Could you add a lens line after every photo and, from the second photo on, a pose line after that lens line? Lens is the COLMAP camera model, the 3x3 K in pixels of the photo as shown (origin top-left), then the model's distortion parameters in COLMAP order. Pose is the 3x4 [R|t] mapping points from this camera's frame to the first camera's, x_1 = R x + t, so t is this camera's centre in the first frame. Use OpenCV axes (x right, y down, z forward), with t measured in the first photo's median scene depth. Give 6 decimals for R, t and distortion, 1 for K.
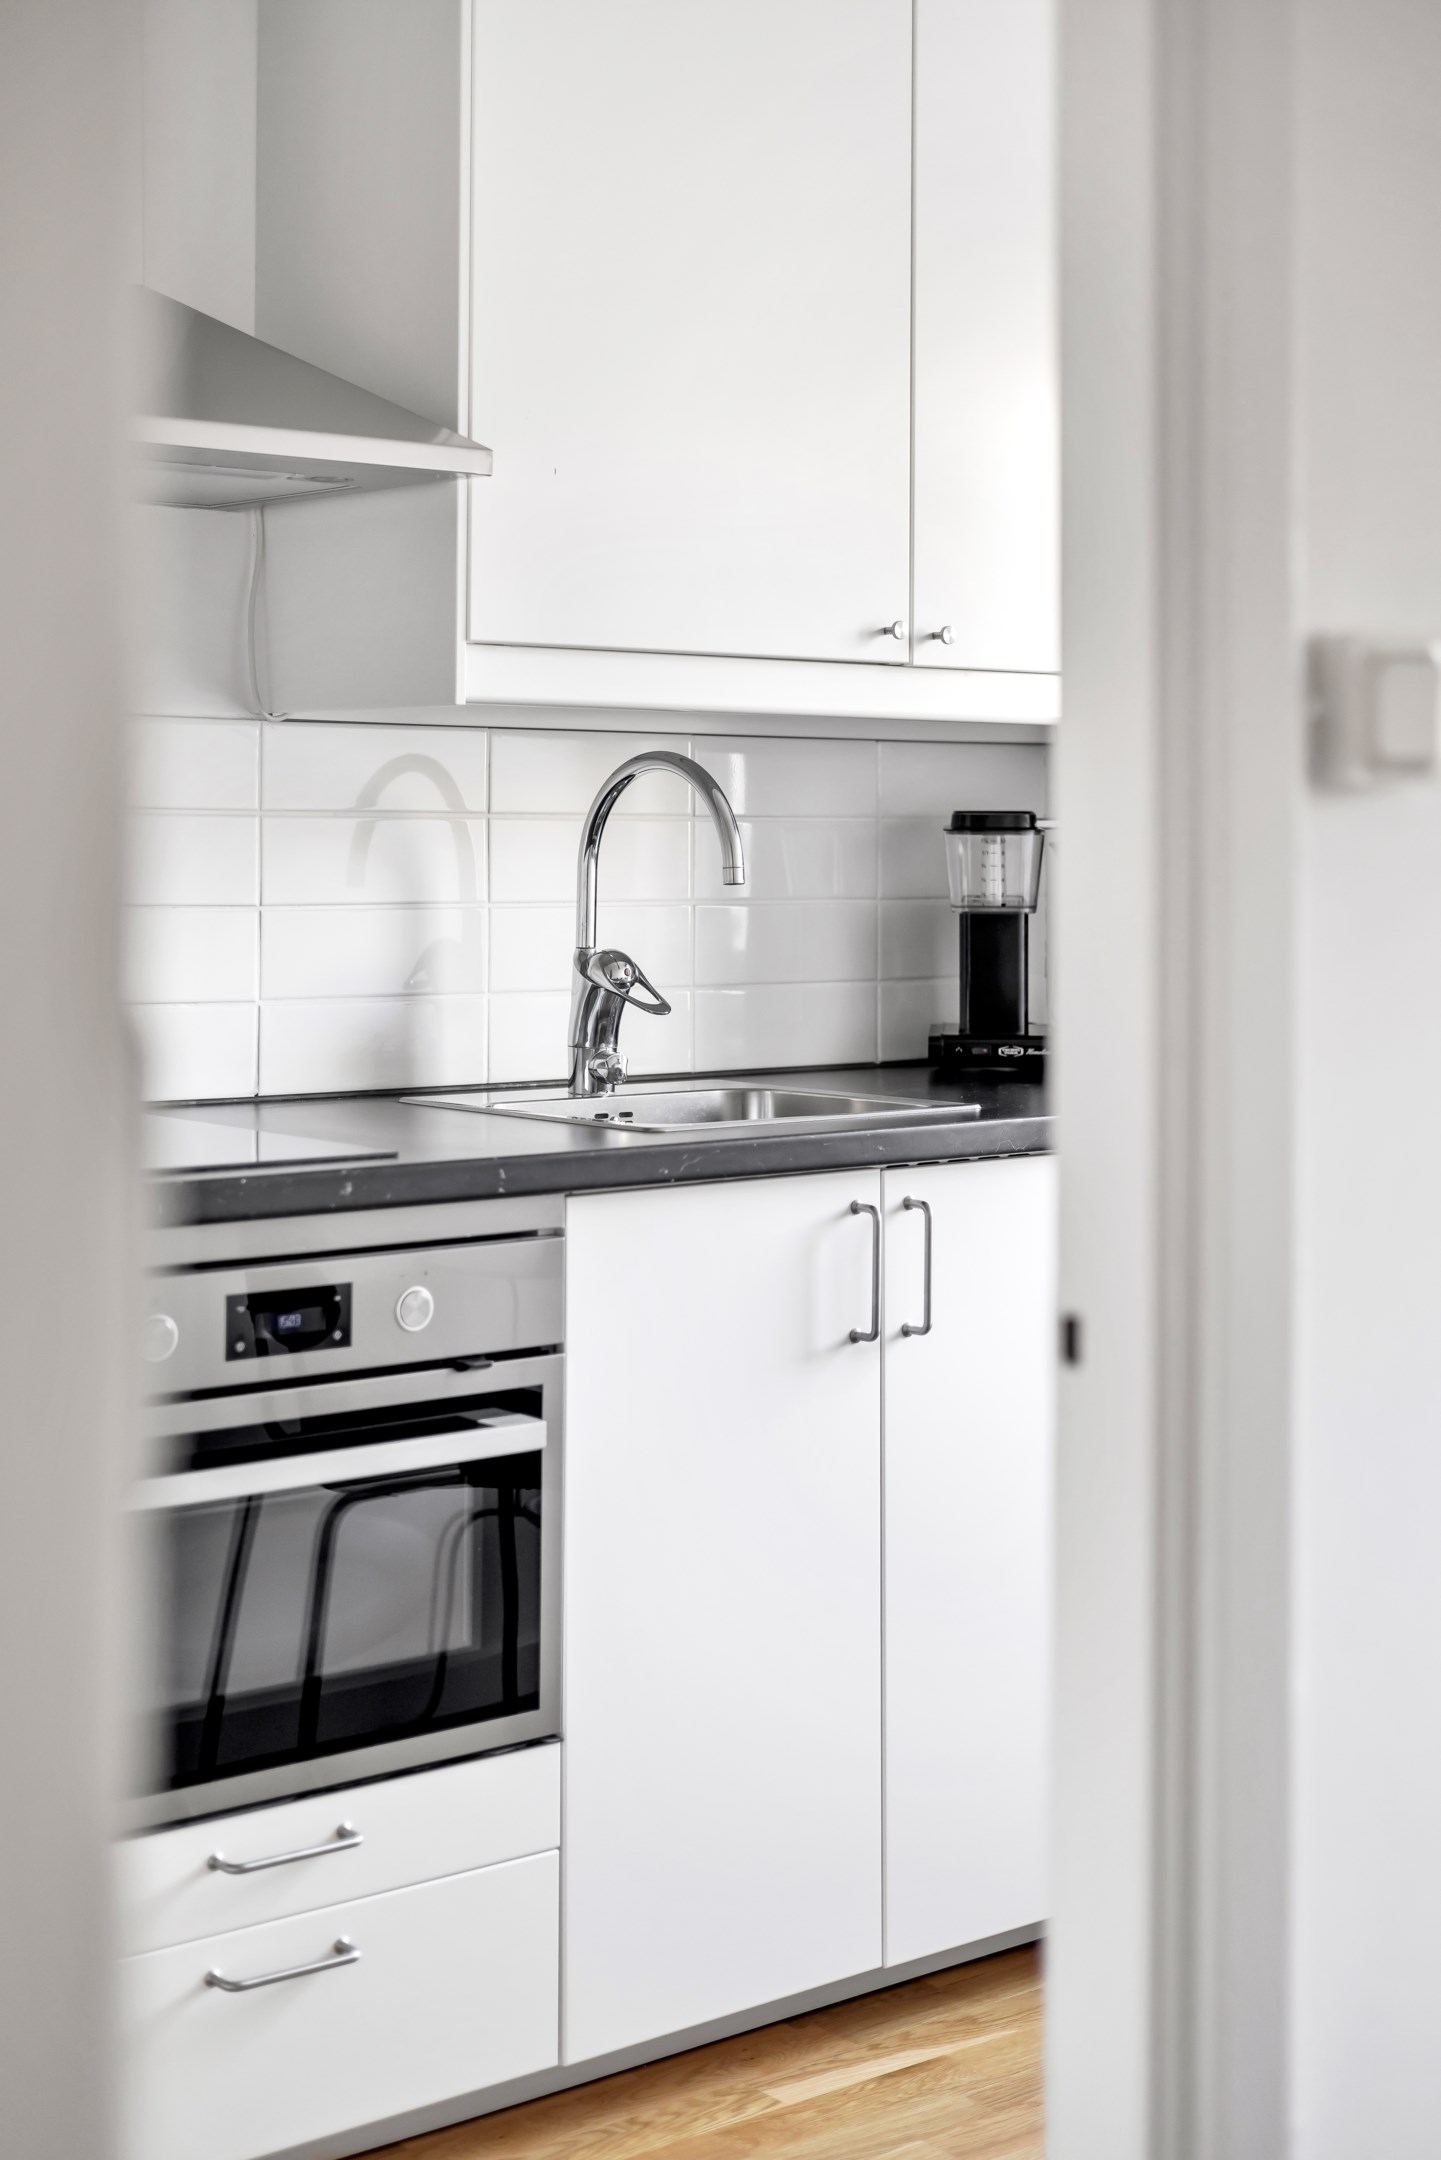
lens RADIAL K [[3194.1, 0, 774.4], [0, 3194.1, 798.5], [0, 0, 1]] dist [0.011449, 0.017891]
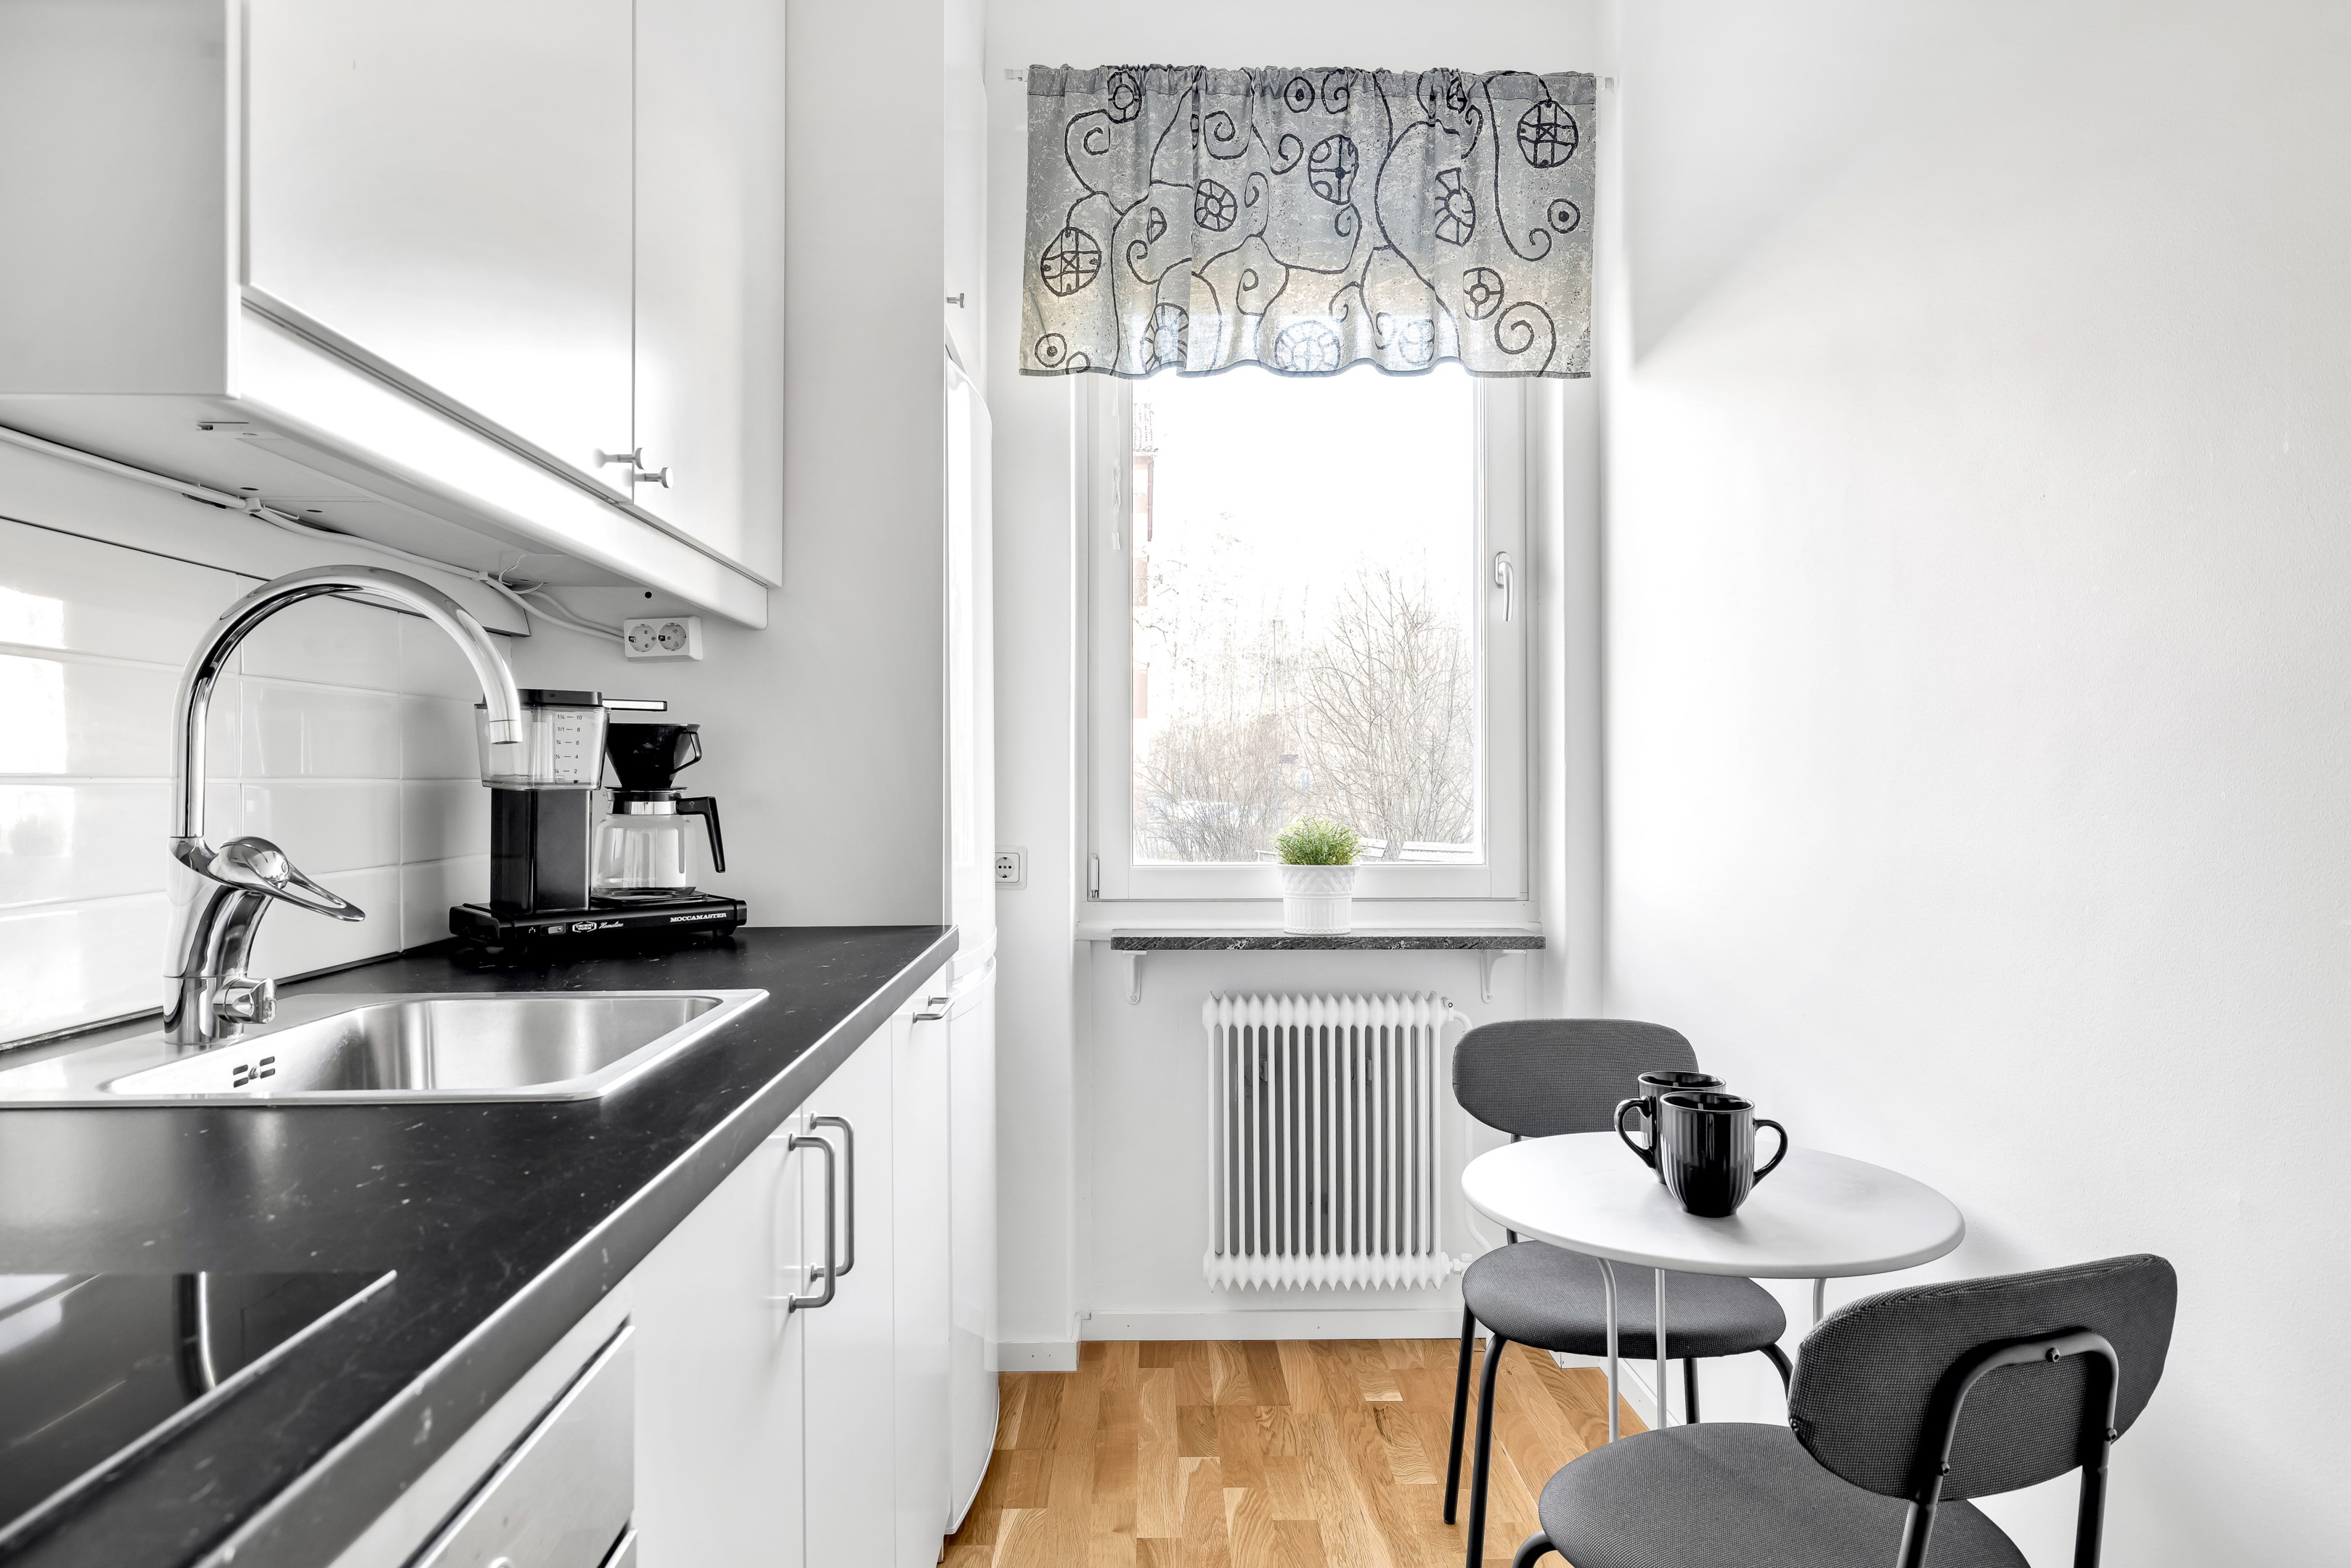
lens RADIAL K [[1378.3, 0, 1175.5], [0, 1378.3, 784.0], [0, 0, 1]] dist [-0.005988, 0.000870]
pose [[0.622370, -0.009092, 0.782671, -0.167363], [-0.002231, 0.999908, 0.013390, 0.031182], [-0.782720, -0.010080, 0.622292, 0.655082]]
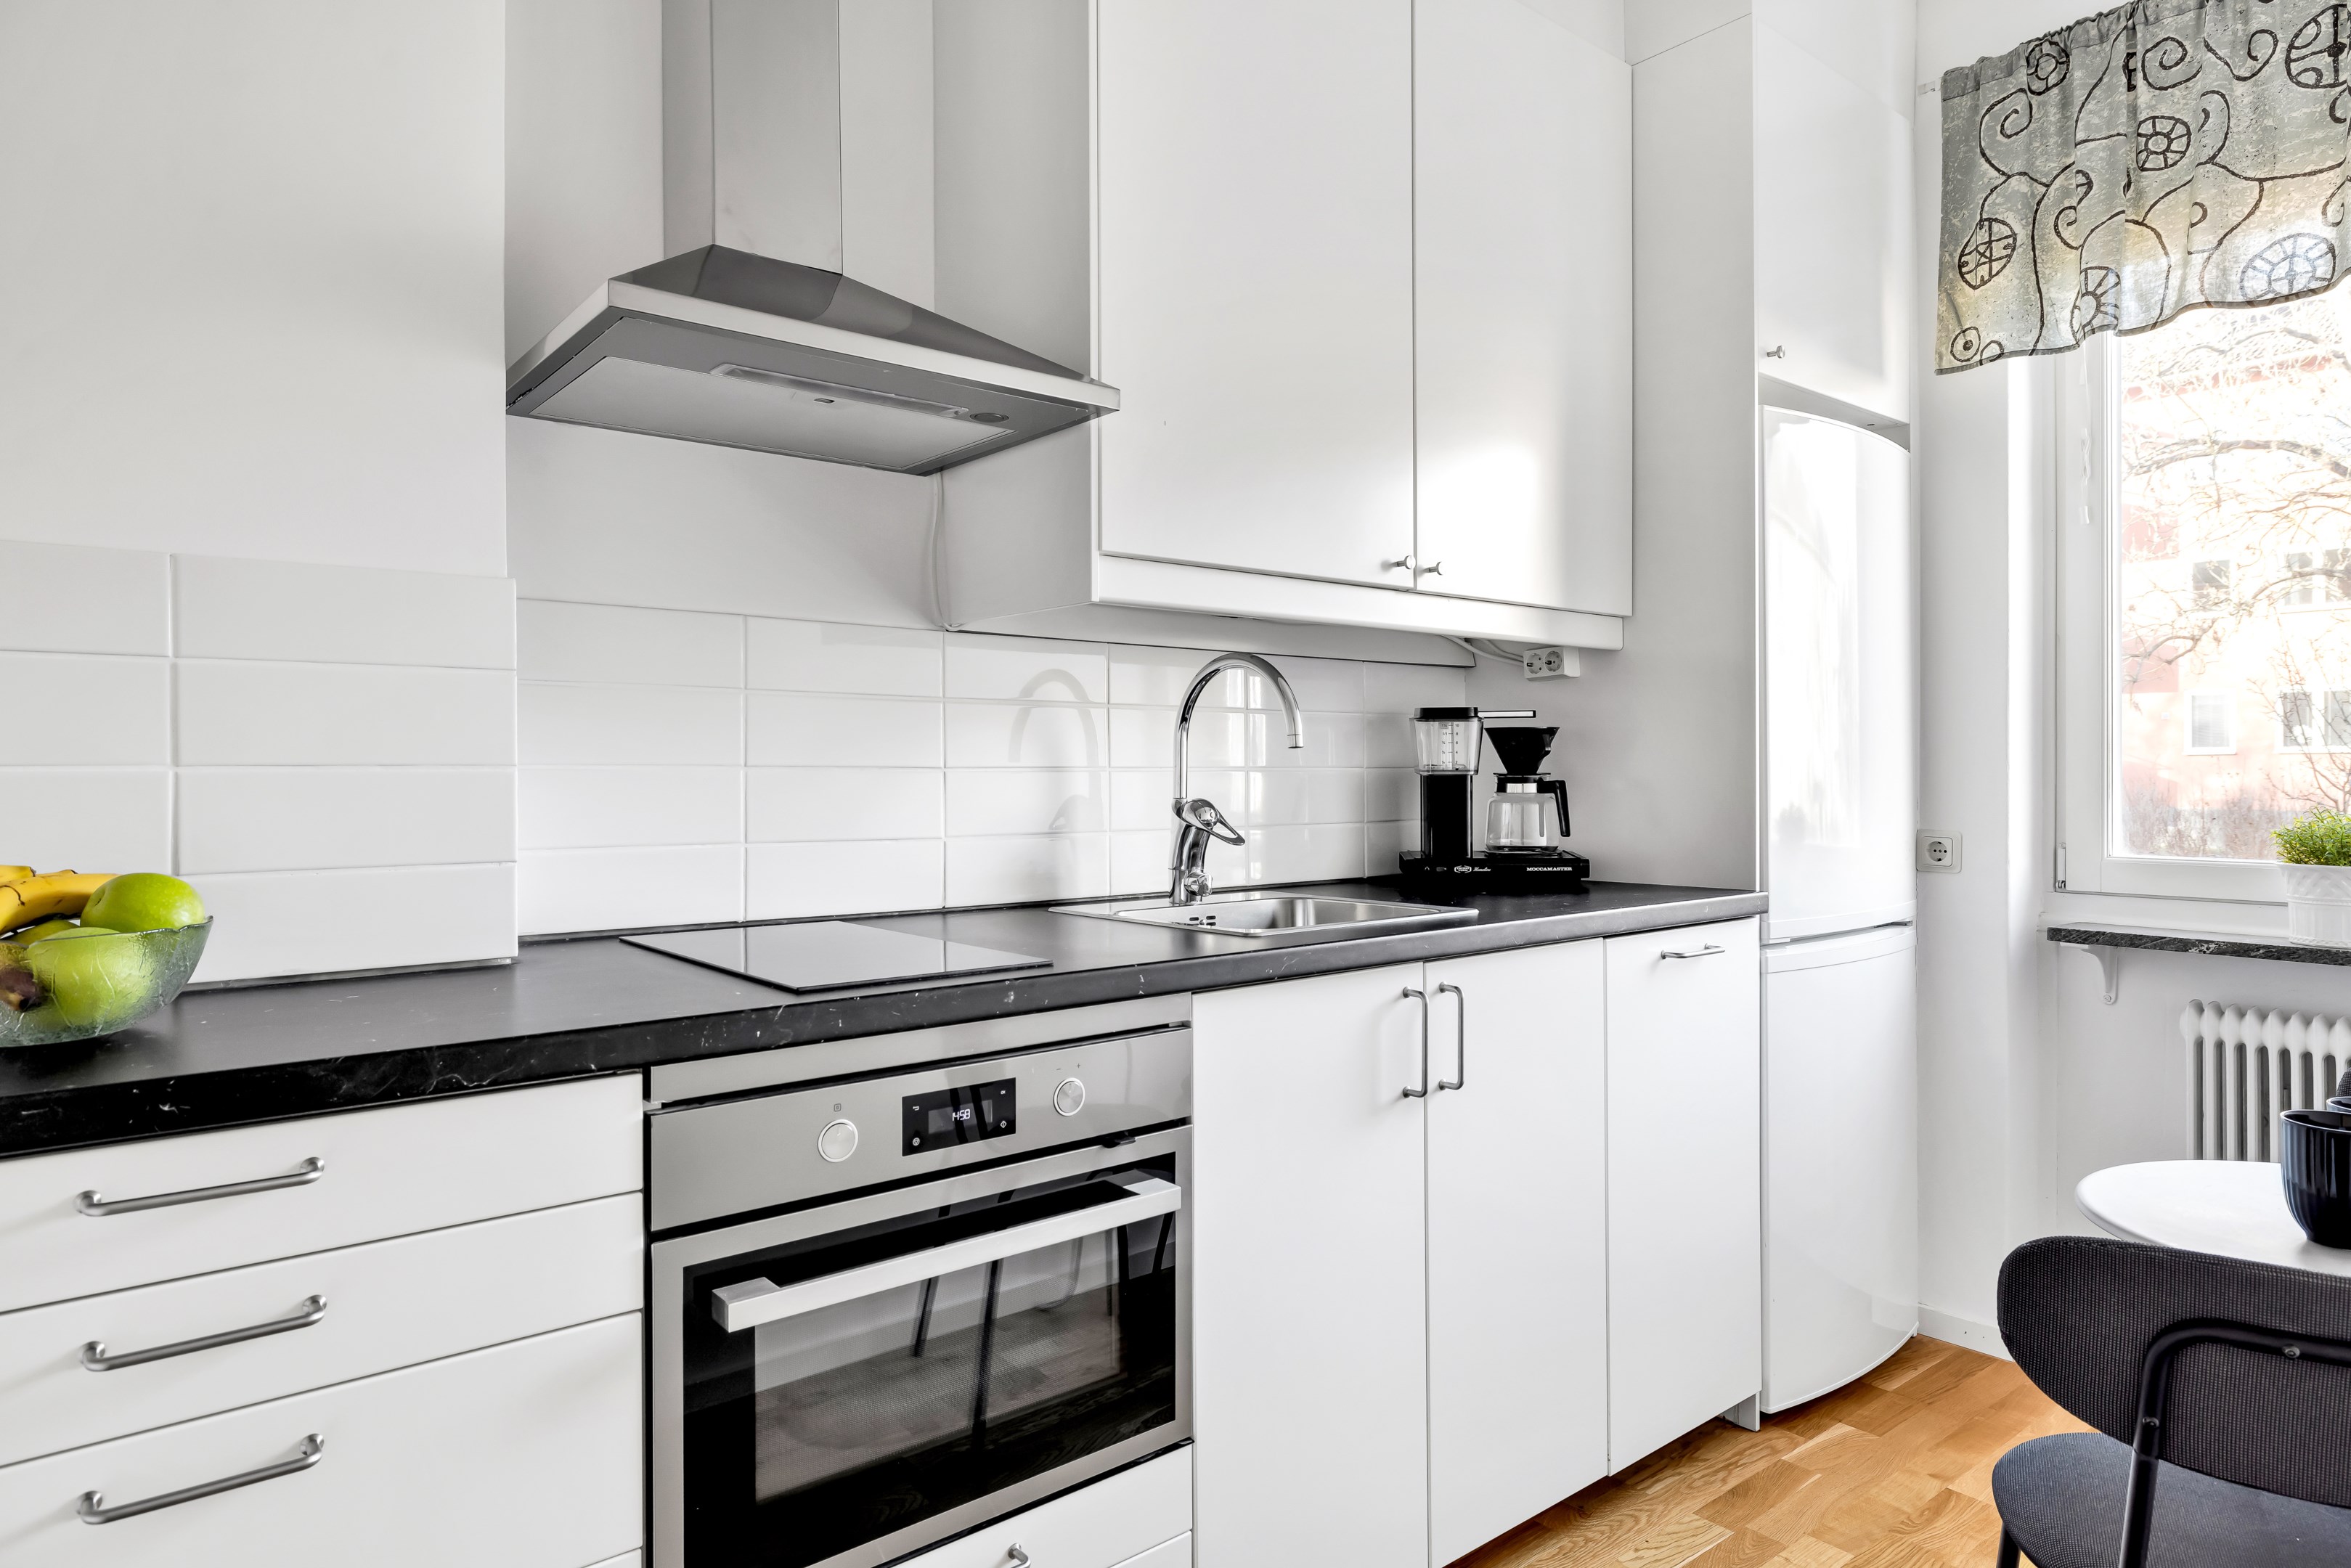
lens RADIAL K [[1378.3, 0, 1175.5], [0, 1378.3, 784.0], [0, 0, 1]] dist [-0.005988, 0.000870]
pose [[0.999853, -0.009722, -0.014156, -0.054140], [0.009975, 0.999789, 0.017974, 0.030720], [0.013979, -0.018113, 0.999738, 0.412386]]
